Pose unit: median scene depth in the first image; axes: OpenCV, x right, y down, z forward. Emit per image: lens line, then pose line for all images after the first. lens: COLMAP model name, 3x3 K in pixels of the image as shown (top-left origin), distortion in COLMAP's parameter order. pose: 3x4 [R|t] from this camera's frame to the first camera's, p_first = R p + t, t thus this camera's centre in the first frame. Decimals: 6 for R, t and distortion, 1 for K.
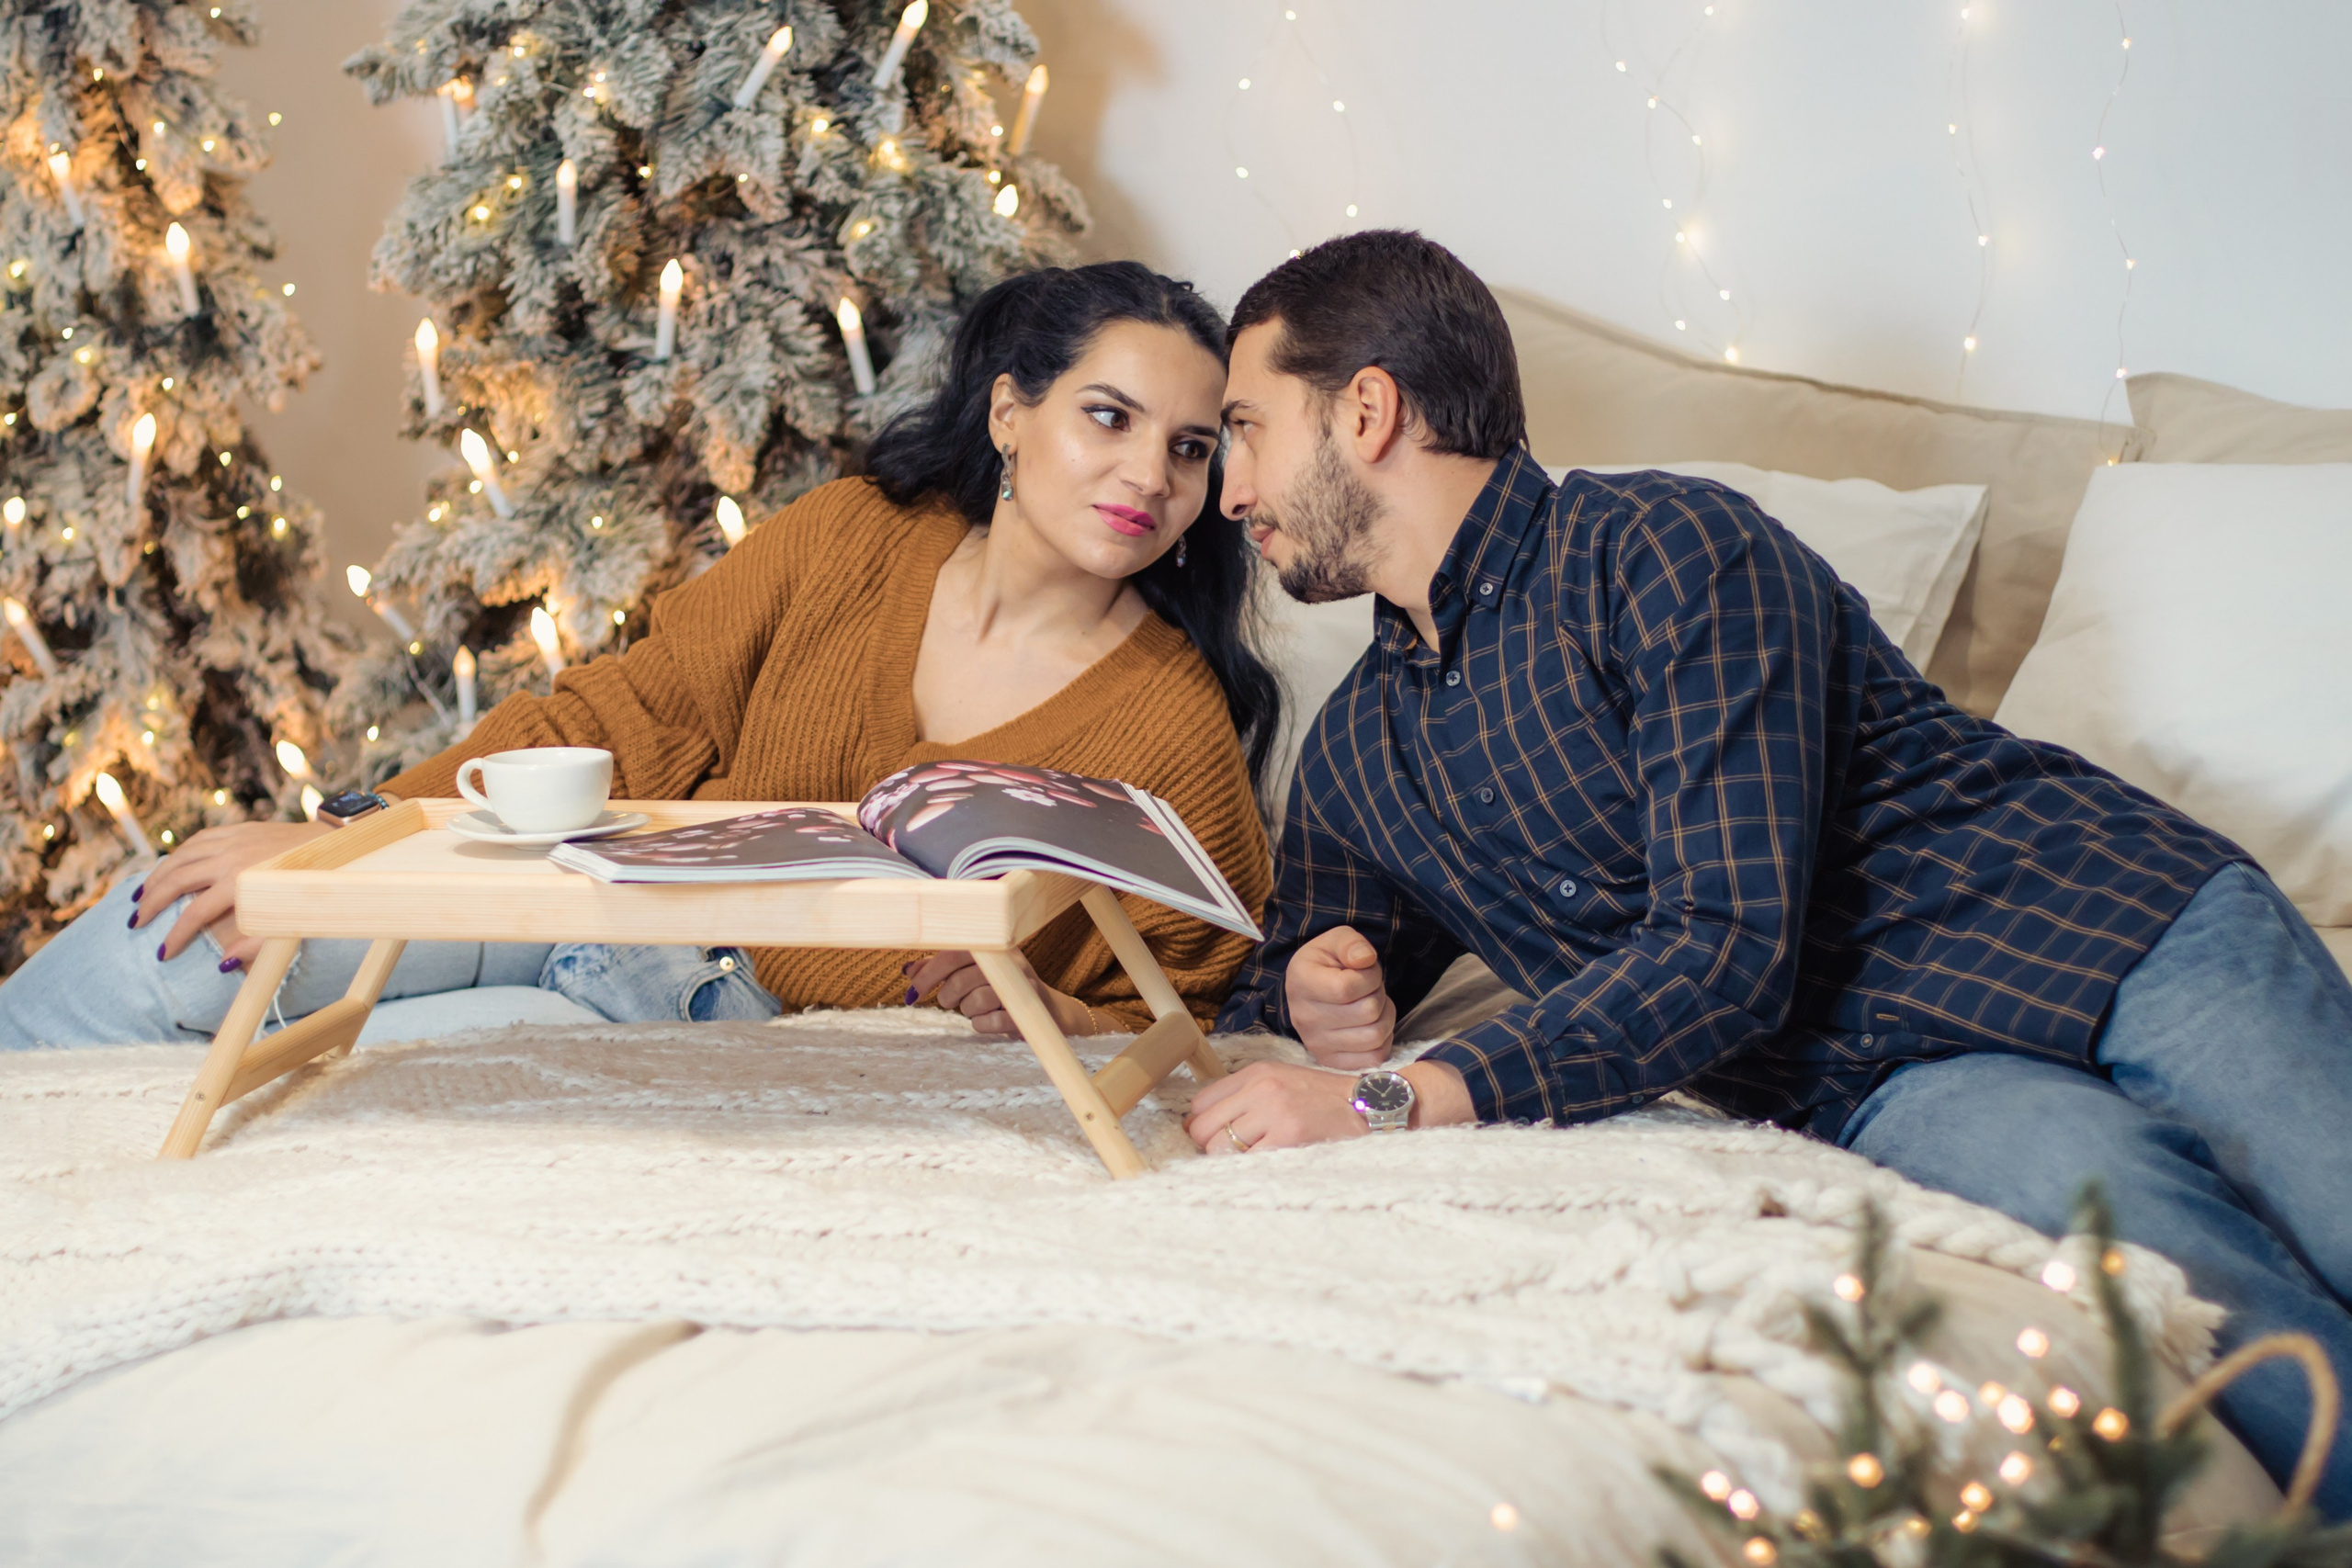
lens RADIAL K [[5393.1, 0, 1169.4], [0, 5393.1, 758.0], [0, 0, 1]] dist [-0.070622, 0.000000]
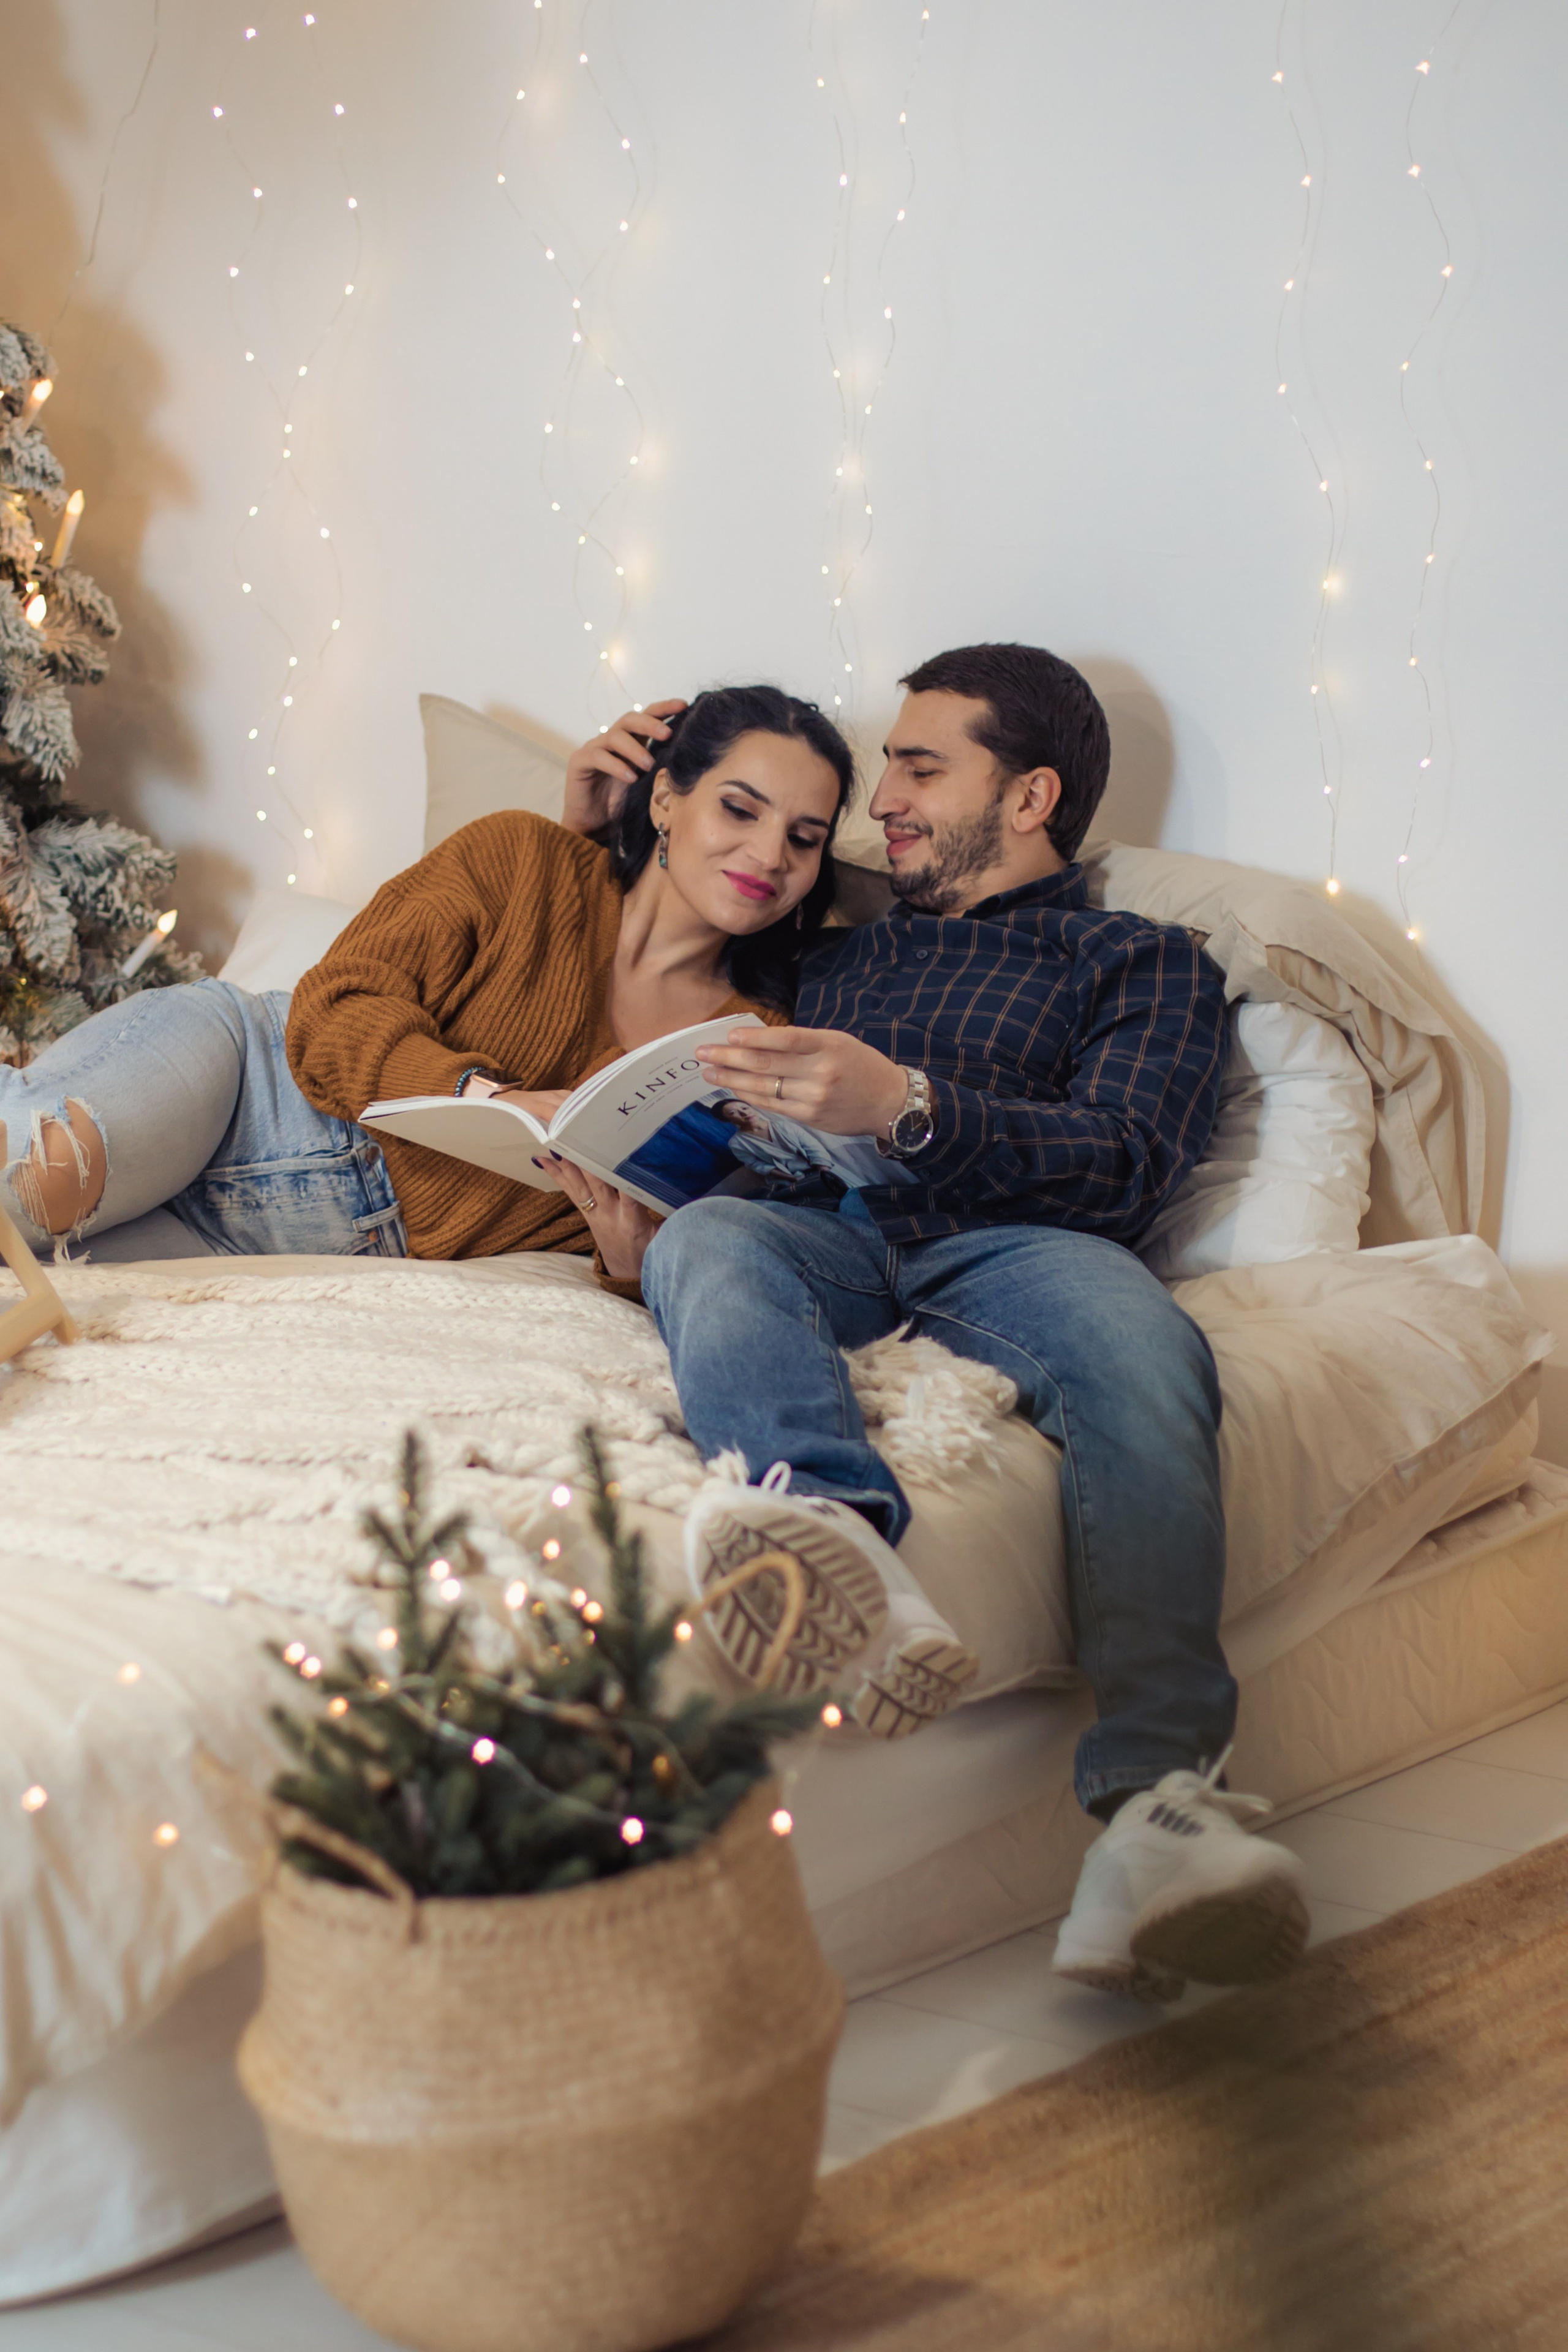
lens RADIAL K [[5393.6, 0, 762.1], [0, 5393.6, 1178.1], [0, 0, 1]] dist [-0.070622, 0.000000]
pose [[0.999174, 0.019755, 0.035519, 0.087076], [-0.020206, 0.999719, 0.012375, 0.000777], [-0.035264, -0.013082, 0.999292, -0.157538]]
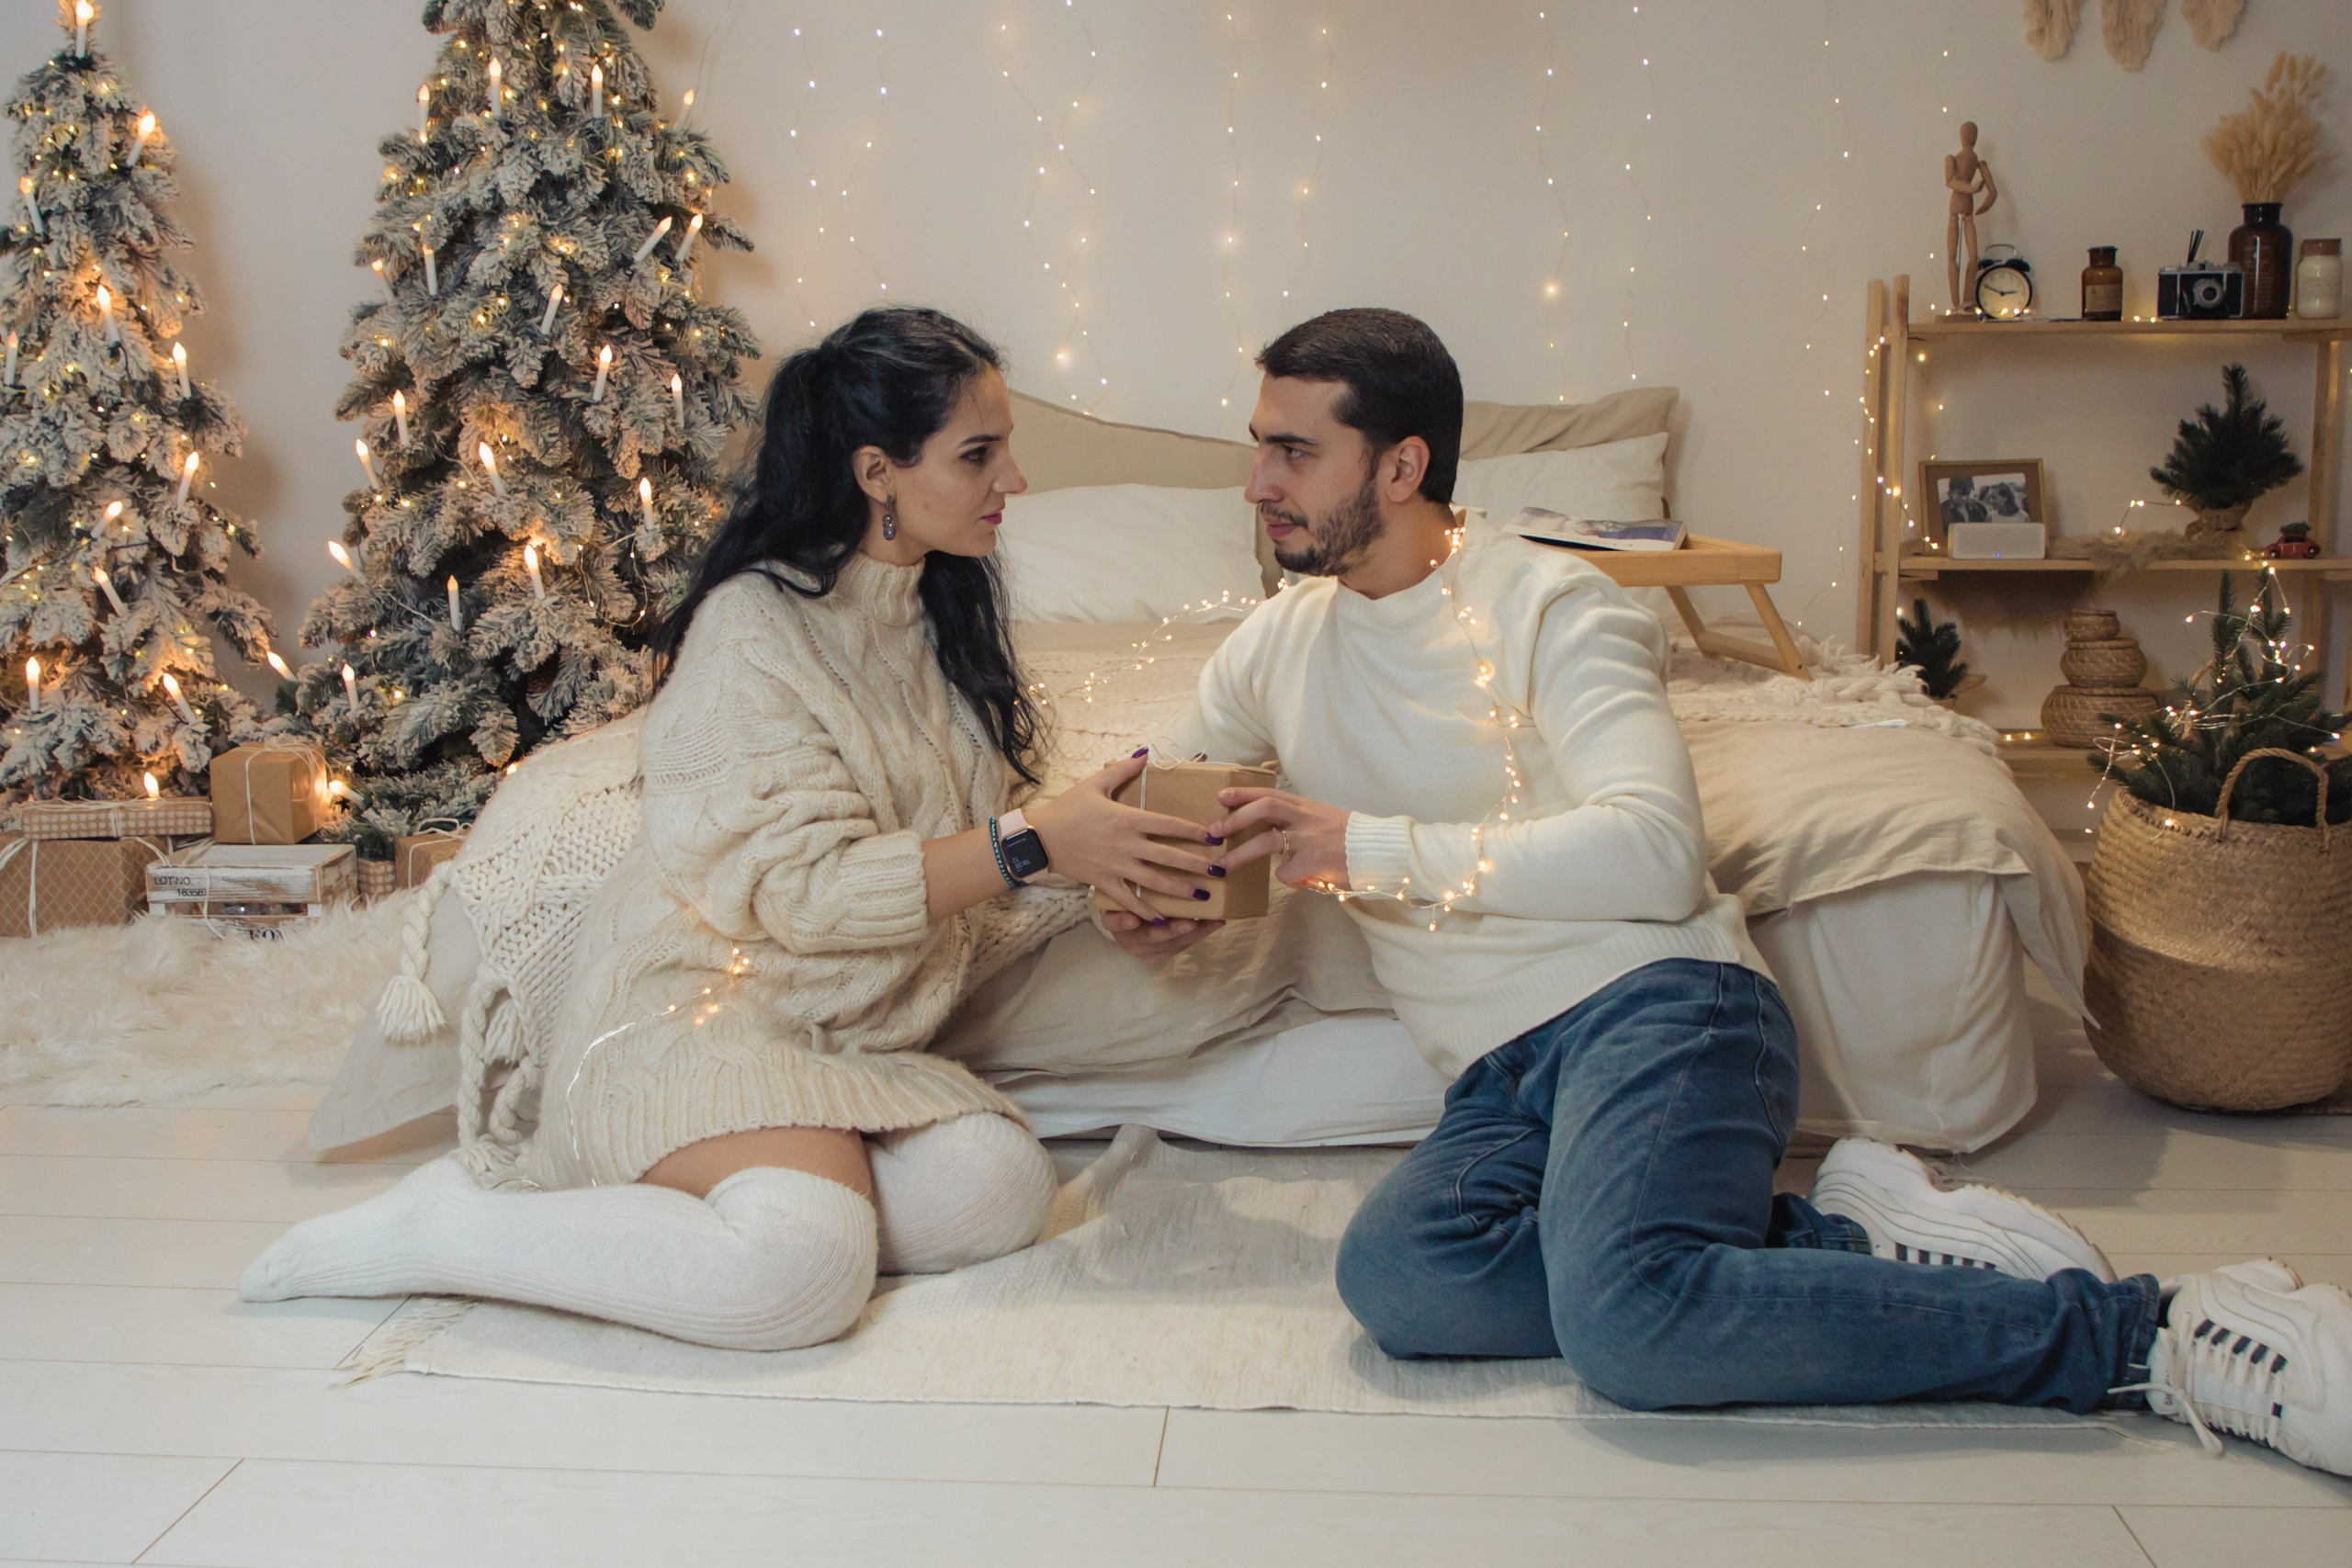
lens RADIAL K [[2757.3, 0, 1132.8], [0, 2757.3, 802.7], [0, 0, 1]] dist [-0.044786, 0.000000]
pose [[0.810449, -0.054385, 0.583280, -0.481921], [0.082133, 0.996395, -0.021218, 0.090439], [-0.580024, 0.065103, 0.811994, 0.167505]]
